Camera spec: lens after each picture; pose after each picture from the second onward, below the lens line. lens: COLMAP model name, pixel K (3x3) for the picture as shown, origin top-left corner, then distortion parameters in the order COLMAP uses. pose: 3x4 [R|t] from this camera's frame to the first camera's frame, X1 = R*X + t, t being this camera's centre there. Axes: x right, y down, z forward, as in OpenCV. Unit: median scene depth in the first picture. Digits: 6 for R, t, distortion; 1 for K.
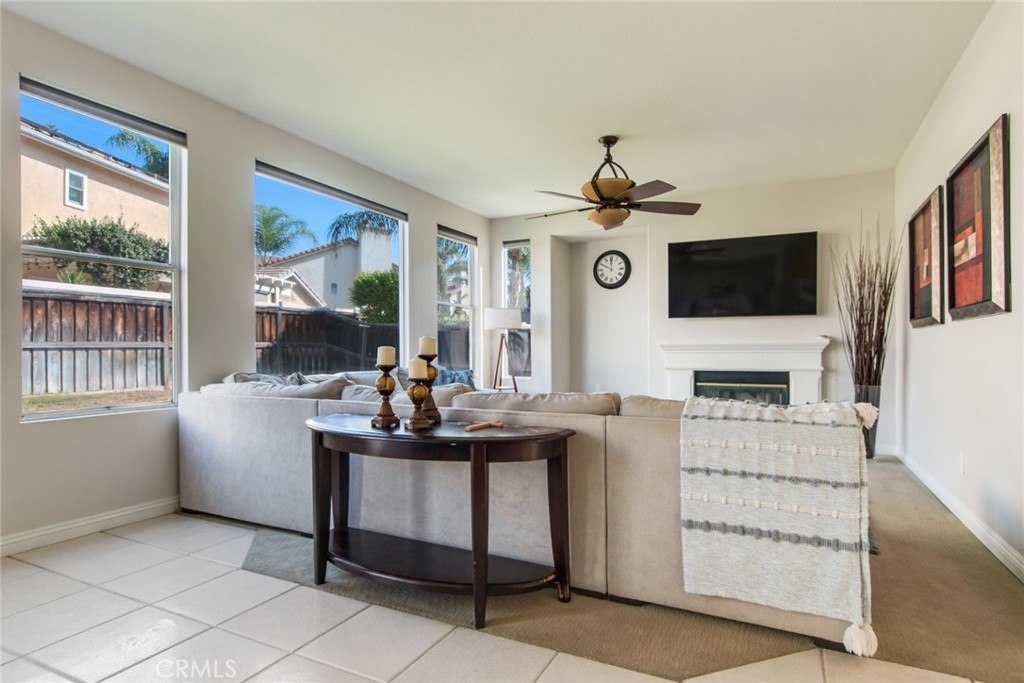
lens RADIAL K [[547.9, 0, 511.2], [0, 547.9, 345.8], [0, 0, 1]] dist [0.002548, -0.004166]
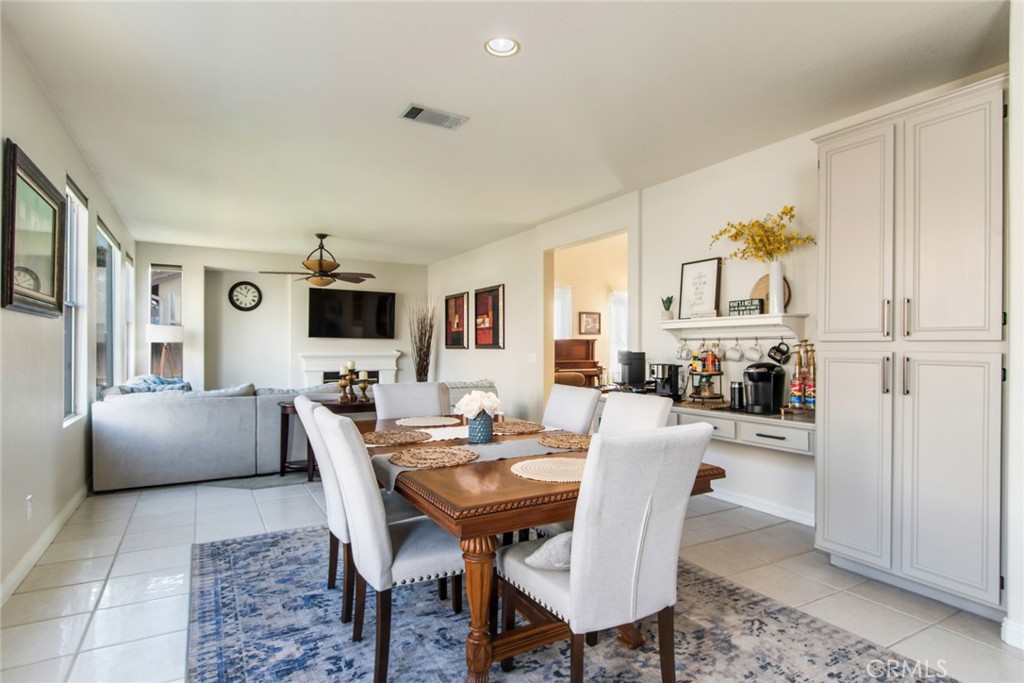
lens RADIAL K [[547.9, 0, 523.0], [0, 547.9, 343.4], [0, 0, 1]] dist [0.002548, -0.004166]
pose [[0.562924, 0.009615, 0.826453, -0.650415], [-0.007262, 0.999951, -0.006687, -0.030050], [-0.826477, -0.002237, 0.562966, -0.341229]]
